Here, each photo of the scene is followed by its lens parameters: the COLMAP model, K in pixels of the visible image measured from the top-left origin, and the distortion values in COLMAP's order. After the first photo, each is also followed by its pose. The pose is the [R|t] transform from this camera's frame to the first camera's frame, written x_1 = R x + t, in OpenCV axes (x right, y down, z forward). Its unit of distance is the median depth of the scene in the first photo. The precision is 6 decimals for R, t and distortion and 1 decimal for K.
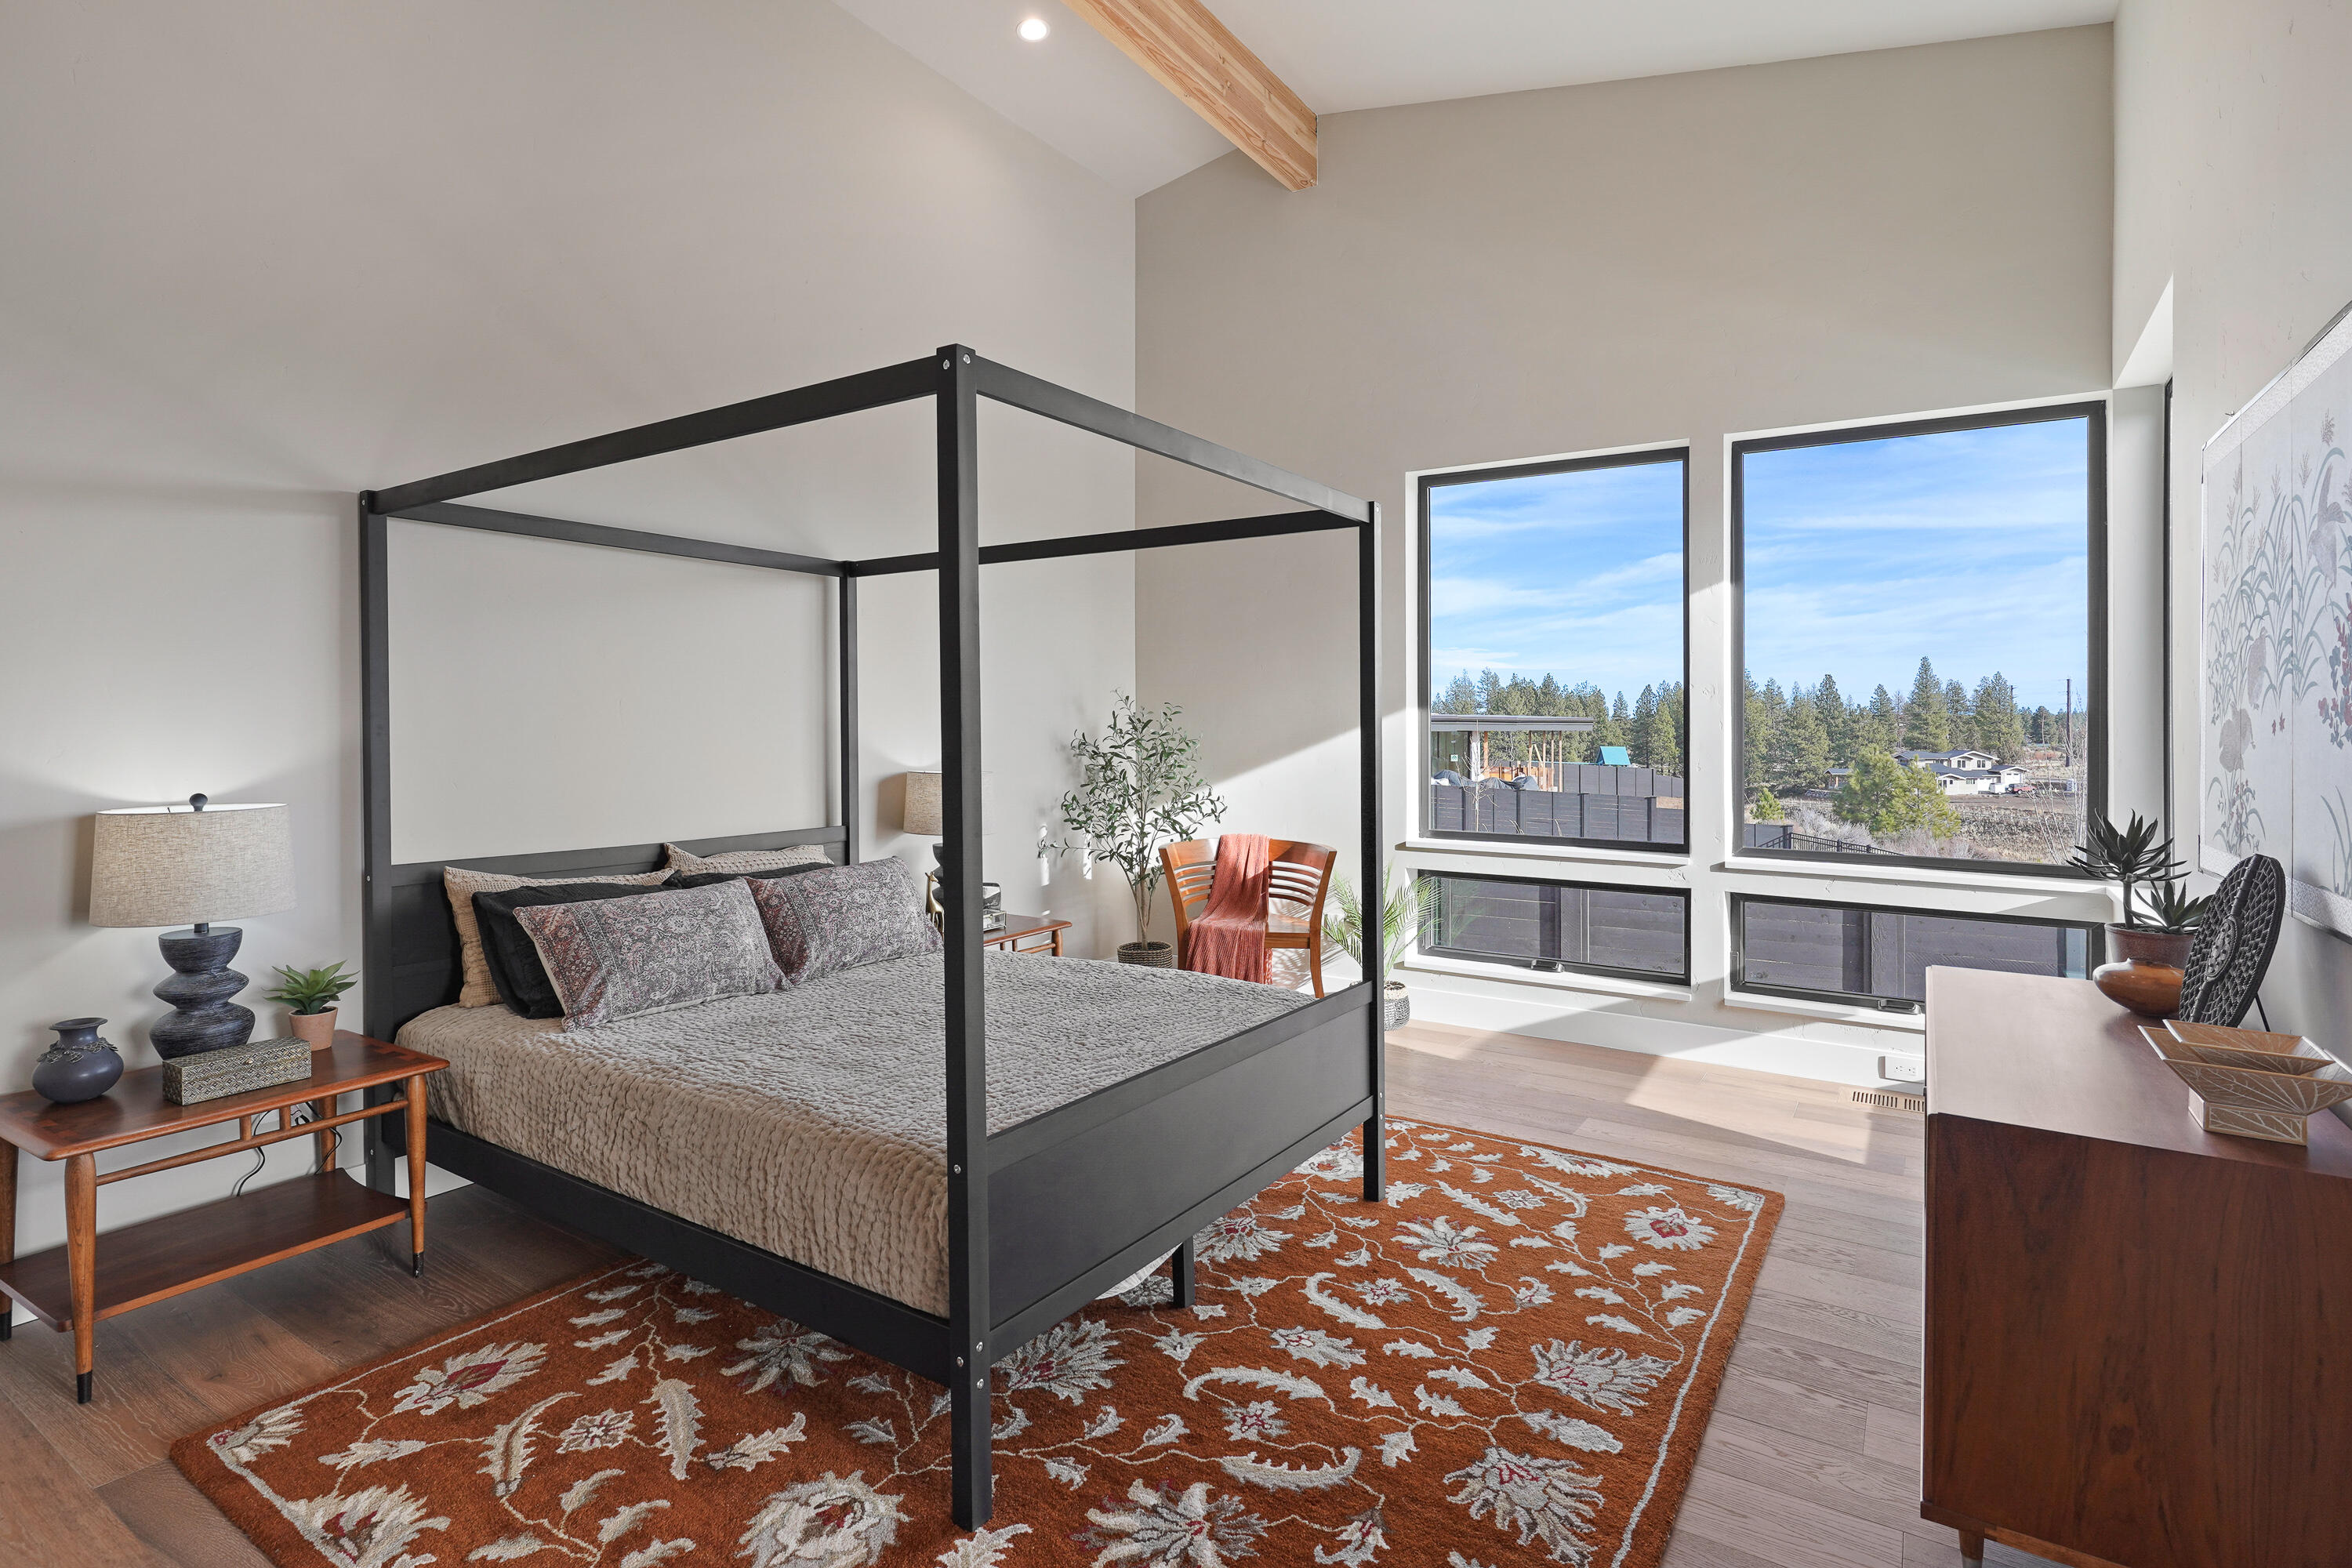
lens RADIAL K [[1152.8, 0, 1180.9], [0, 1152.8, 724.2], [0, 0, 1]] dist [-0.002133, -0.000771]
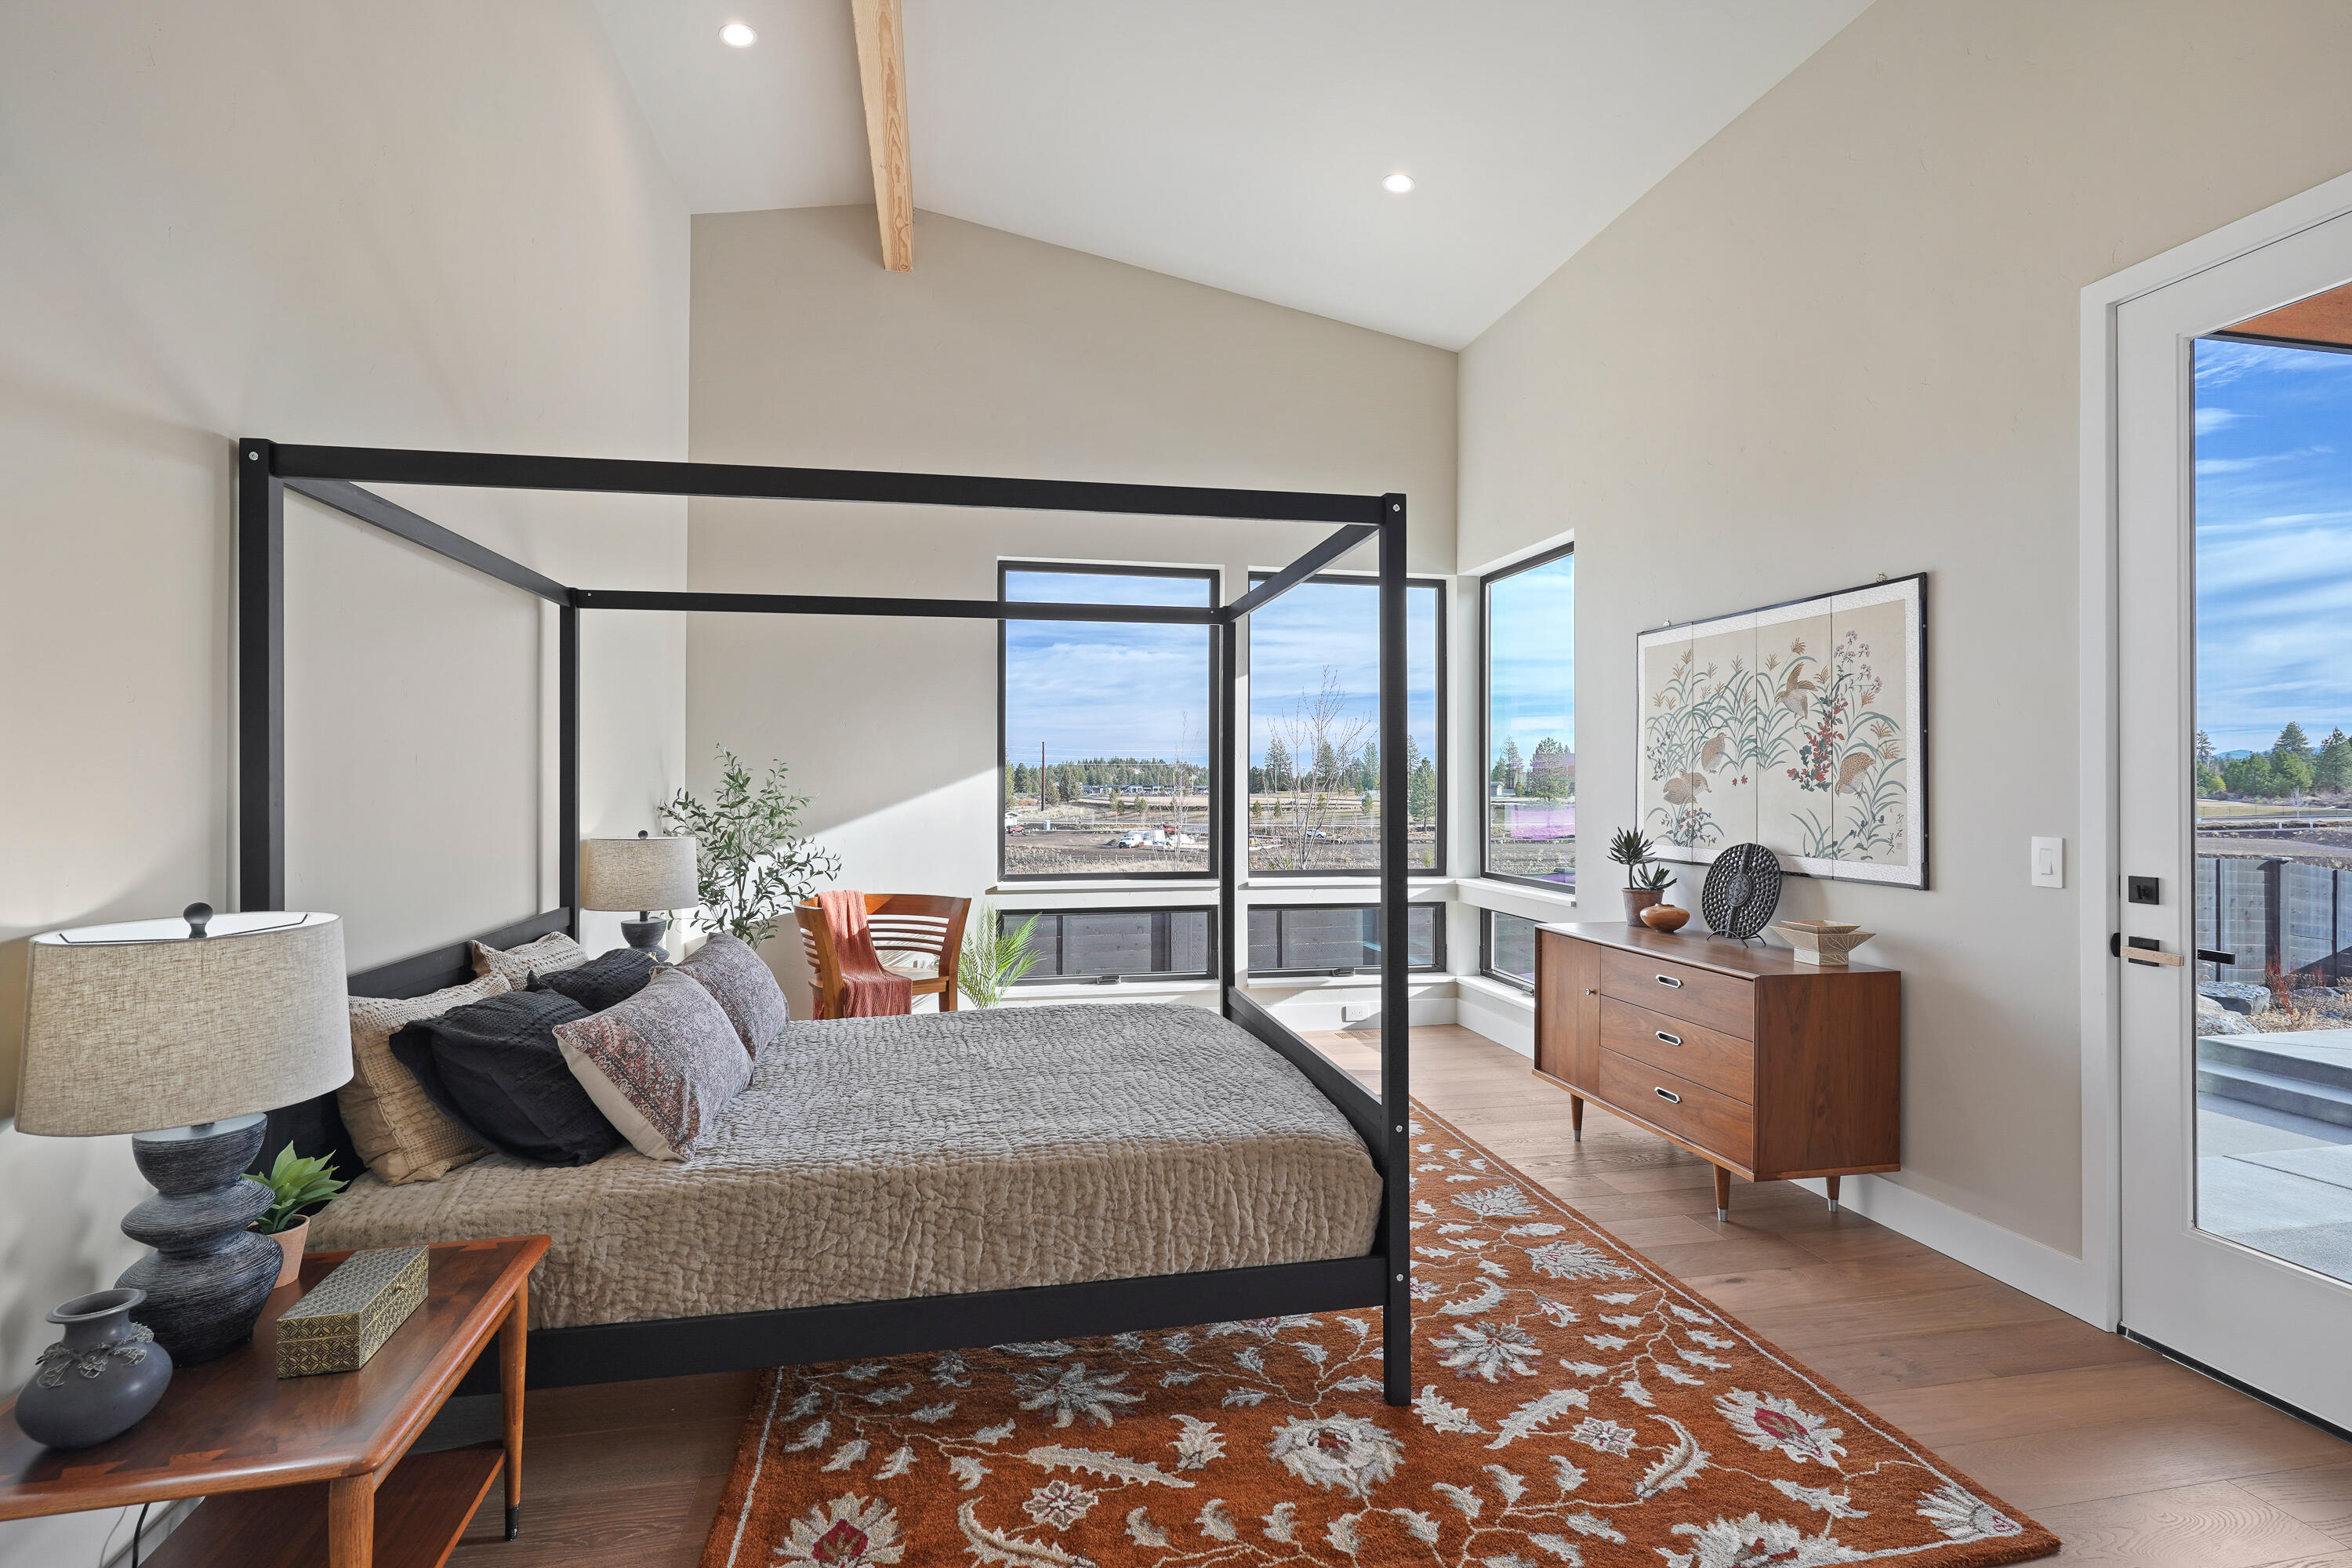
lens RADIAL K [[1136.2, 0, 1177.7], [0, 1136.2, 765.6], [0, 0, 1]] dist [-0.005267, 0.000807]
pose [[0.713960, 0.004828, 0.700170, -0.993883], [0.002779, 0.999949, -0.009729, -0.007916], [-0.700181, 0.008892, 0.713910, 0.203771]]
